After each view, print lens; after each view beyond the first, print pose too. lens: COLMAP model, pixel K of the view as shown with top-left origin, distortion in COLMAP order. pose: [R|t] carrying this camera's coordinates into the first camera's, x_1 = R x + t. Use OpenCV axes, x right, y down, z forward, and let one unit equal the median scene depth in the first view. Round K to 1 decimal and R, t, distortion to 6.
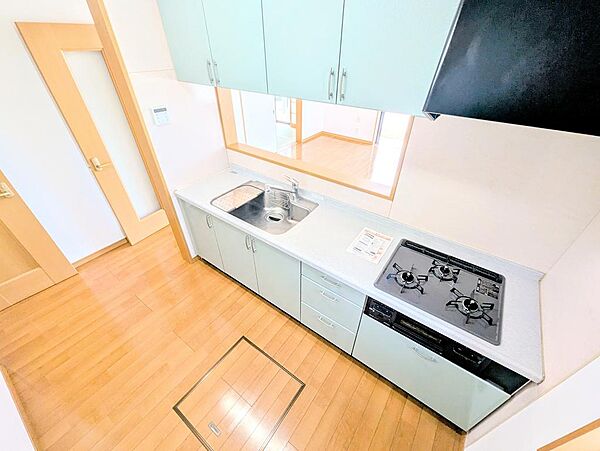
lens RADIAL K [[247.4, 0, 300.0], [0, 247.4, 225.5], [0, 0, 1]] dist [0.000724, 0.000112]
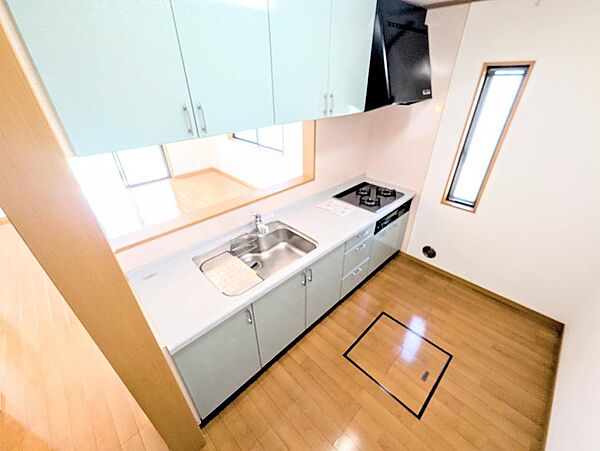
lens RADIAL K [[250.8, 0, 300.0], [0, 250.8, 225.5], [0, 0, 1]] dist [0.003708, 0.000347]
pose [[0.180677, -0.516567, 0.836967, -0.943713], [0.596579, 0.734113, 0.324303, -0.411225], [-0.781952, 0.440723, 0.440810, 0.531670]]
